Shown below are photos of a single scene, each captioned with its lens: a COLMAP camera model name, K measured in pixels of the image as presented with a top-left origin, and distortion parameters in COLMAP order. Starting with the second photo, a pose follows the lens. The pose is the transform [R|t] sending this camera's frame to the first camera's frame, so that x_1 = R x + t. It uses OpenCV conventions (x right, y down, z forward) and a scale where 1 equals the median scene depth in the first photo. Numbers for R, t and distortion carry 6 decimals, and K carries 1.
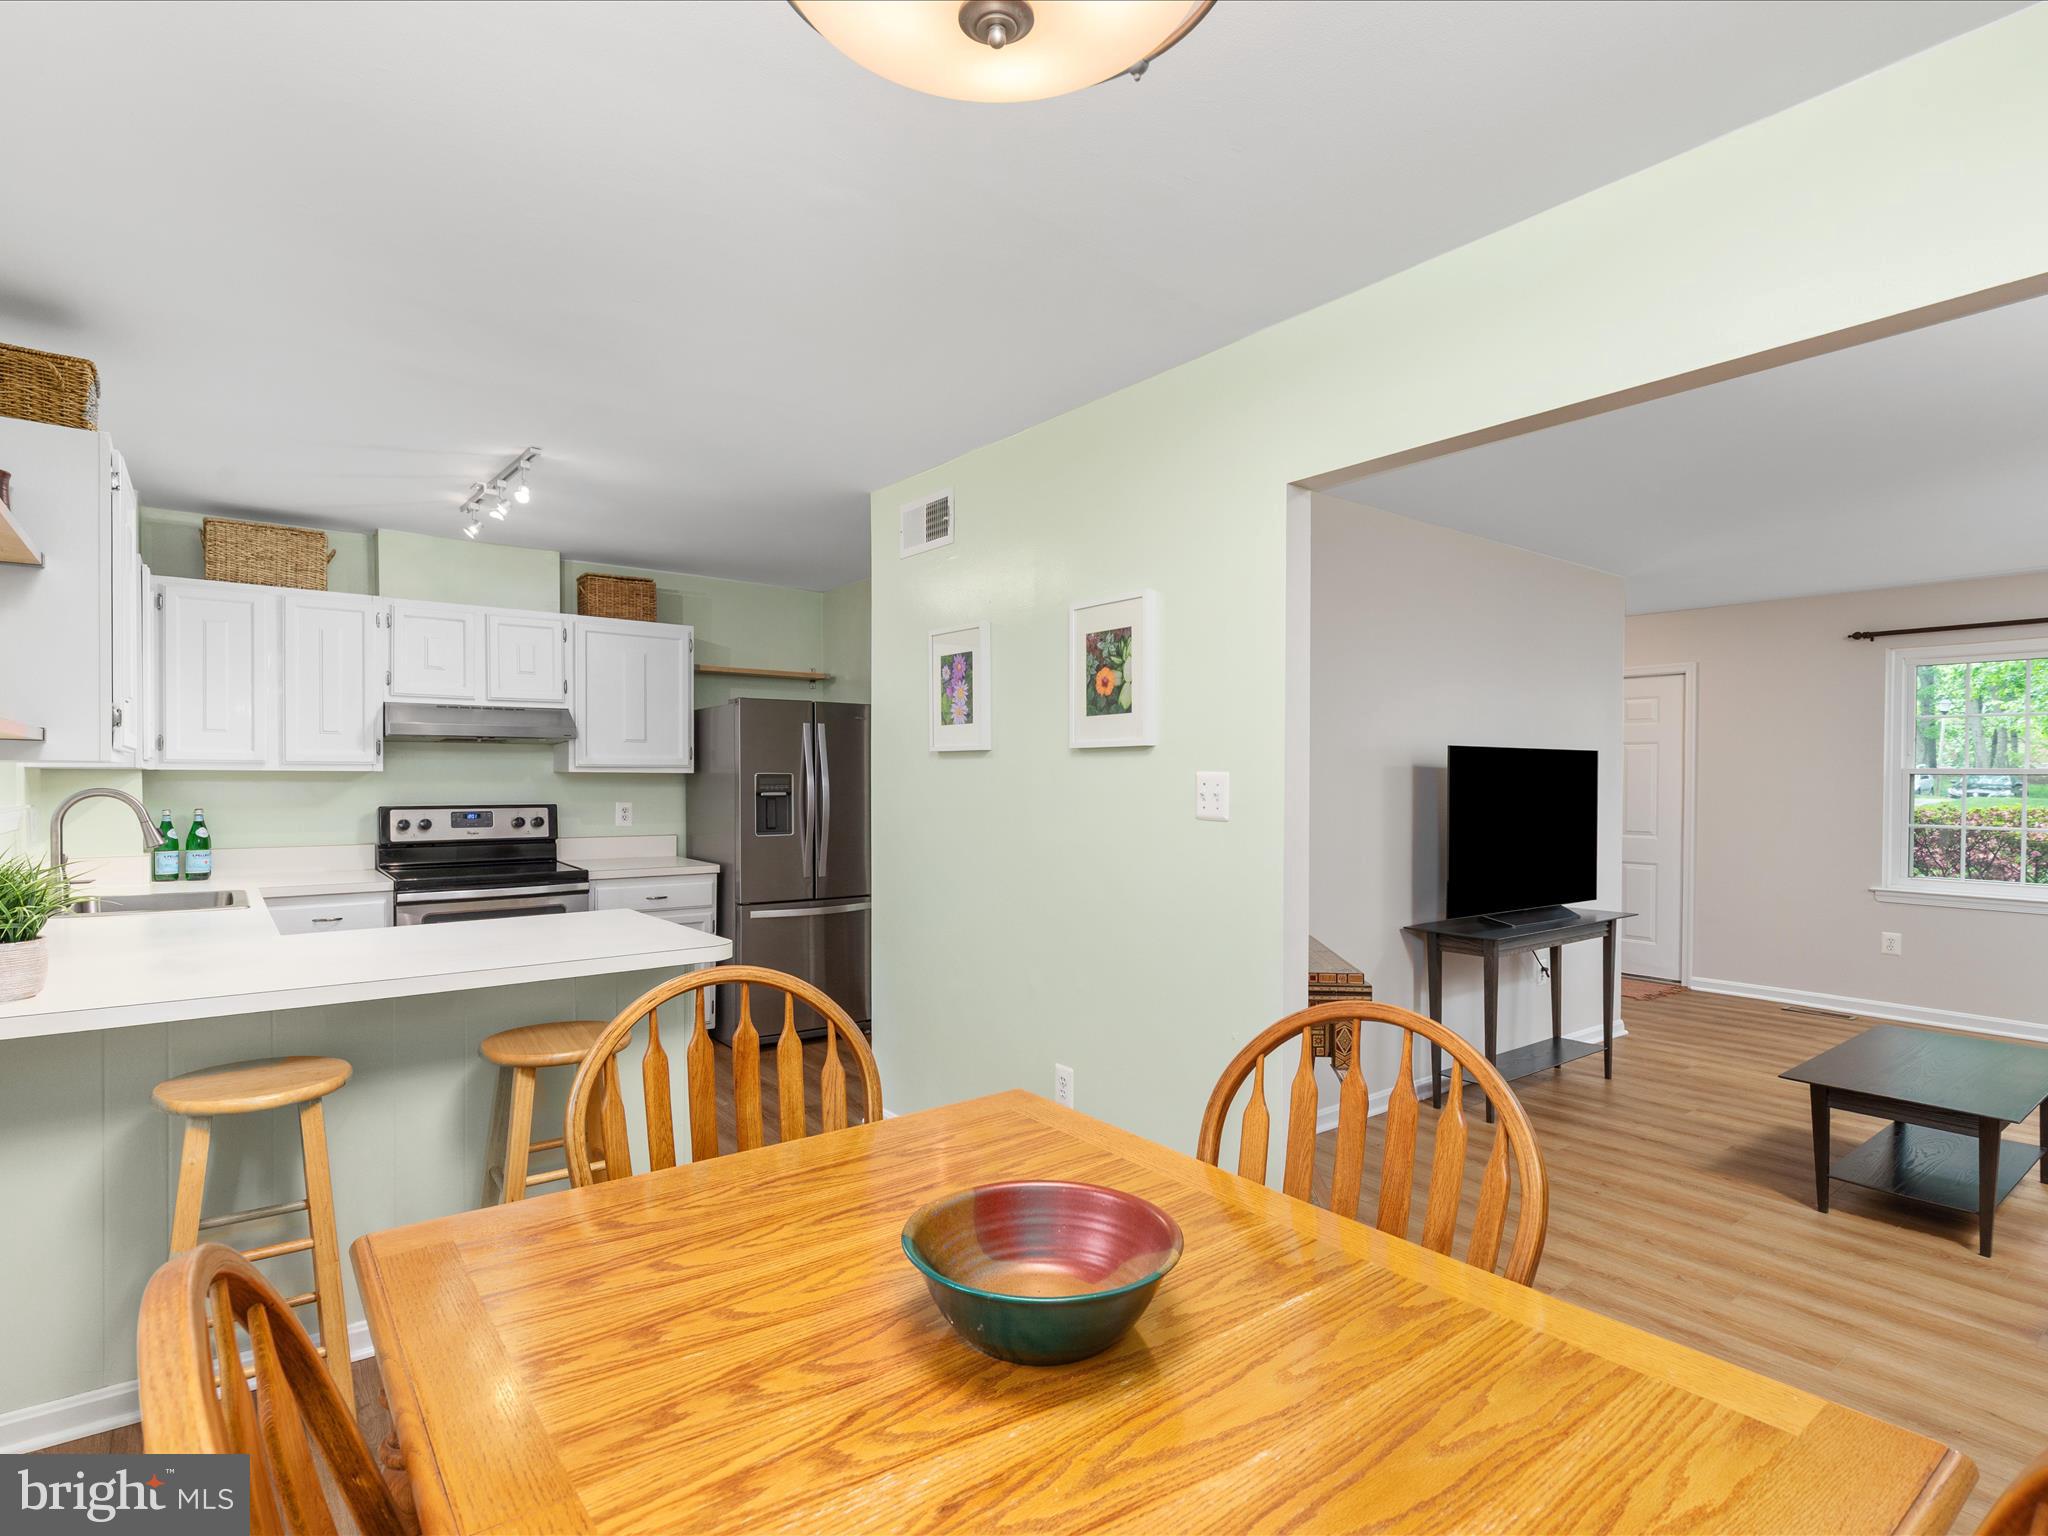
lens RADIAL K [[1027.7, 0, 1037.0], [0, 1027.7, 785.5], [0, 0, 1]] dist [0.009234, -0.001970]
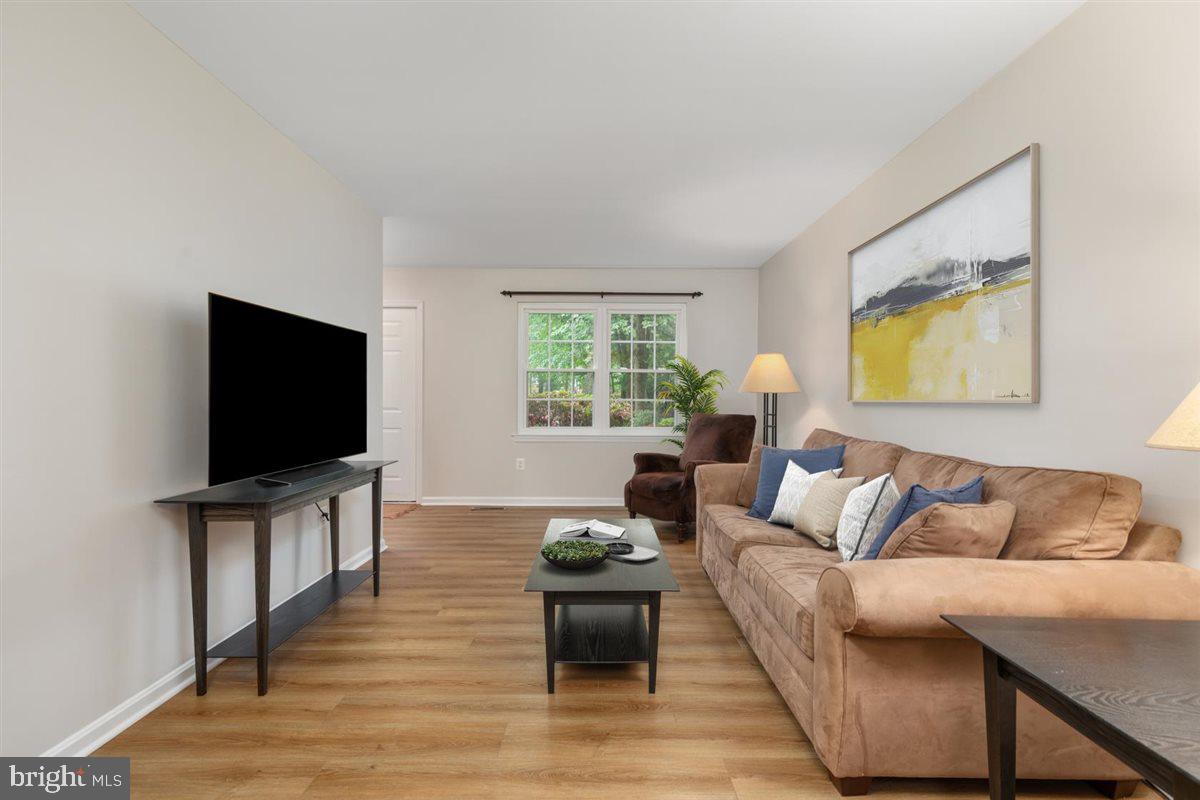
lens RADIAL K [[535.5, 0, 605.9], [0, 535.5, 407.8], [0, 0, 1]] dist [0.017165, 0.000450]
pose [[0.602095, -0.014408, 0.798295, 0.208120], [0.001335, 0.999854, 0.017039, 0.047817], [-0.798423, -0.009194, 0.602026, 0.395197]]
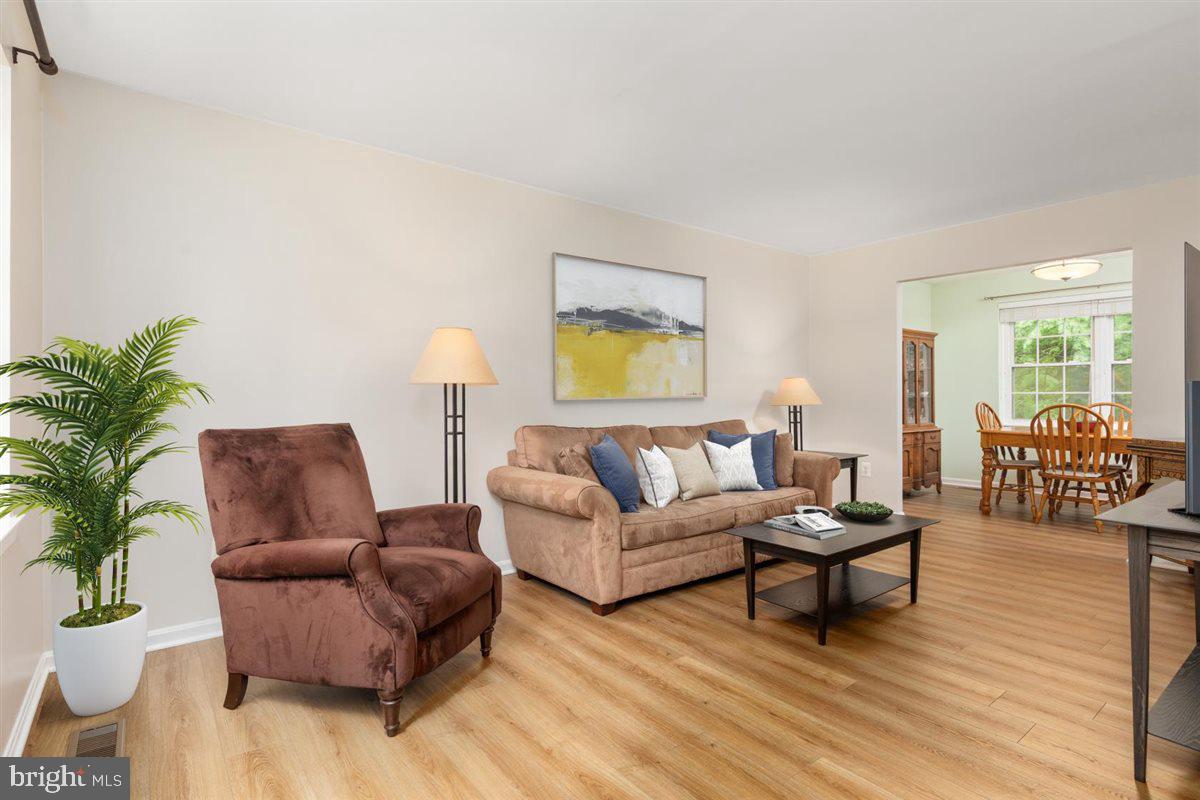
lens RADIAL K [[618.6, 0, 630.8], [0, 618.6, 406.6], [0, 0, 1]] dist [0.000975, 0.000057]
pose [[-0.999518, 0.008276, -0.029935, 0.876182], [0.007667, 0.999762, 0.020433, 0.045214], [0.030097, 0.020194, -0.999343, 1.378440]]
